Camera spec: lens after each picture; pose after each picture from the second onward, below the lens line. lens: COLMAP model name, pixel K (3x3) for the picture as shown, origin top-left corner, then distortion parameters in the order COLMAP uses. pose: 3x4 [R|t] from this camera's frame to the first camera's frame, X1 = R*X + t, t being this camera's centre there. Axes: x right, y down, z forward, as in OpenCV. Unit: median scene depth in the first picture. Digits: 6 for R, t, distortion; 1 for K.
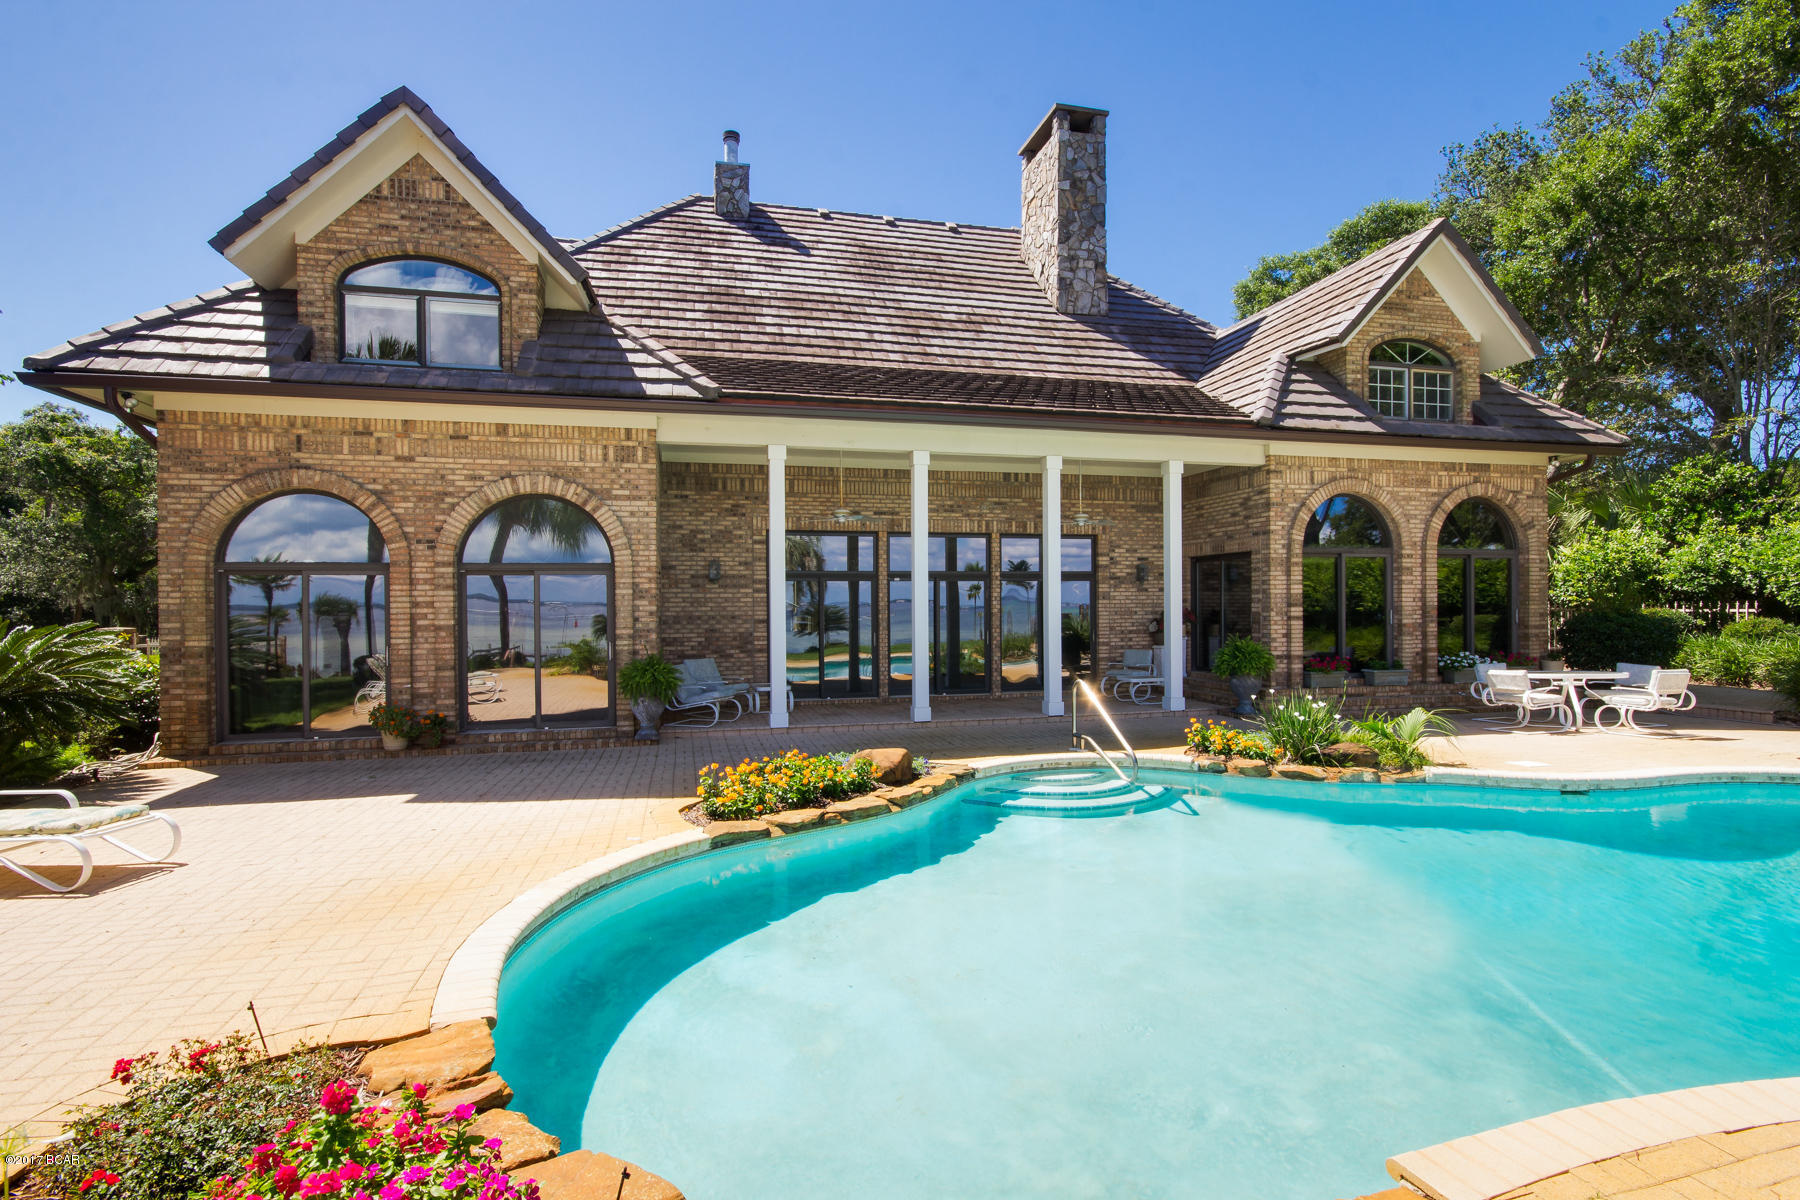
lens RADIAL K [[843.9, 0, 901.4], [0, 843.9, 601.3], [0, 0, 1]] dist [0.007451, -0.005399]
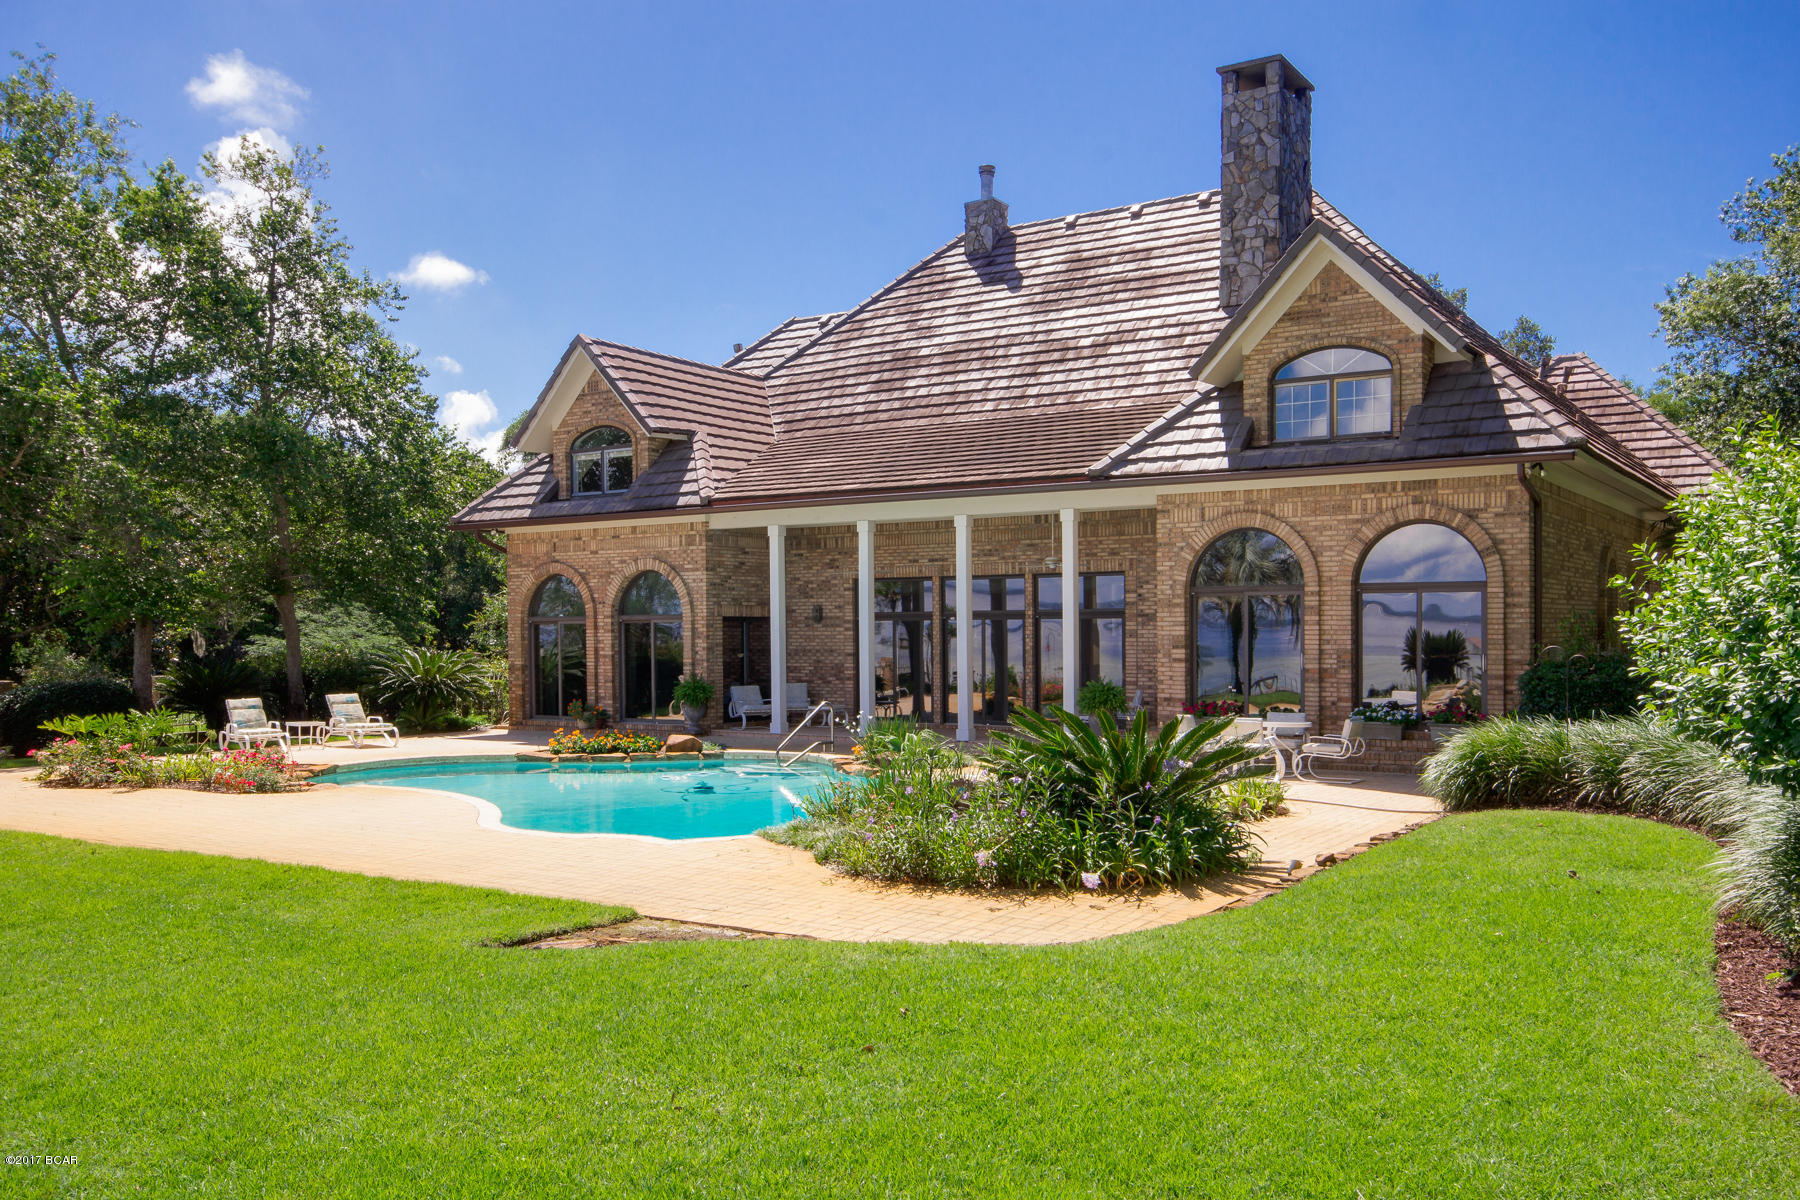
lens RADIAL K [[1549.0, 0, 906.6], [0, 1549.0, 609.7], [0, 0, 1]] dist [0.031872, 0.001023]
pose [[0.669951, -0.006009, -0.742381, 1.579841], [0.006272, 0.999977, -0.002433, -0.035941], [0.742379, -0.003026, 0.669973, -0.435004]]
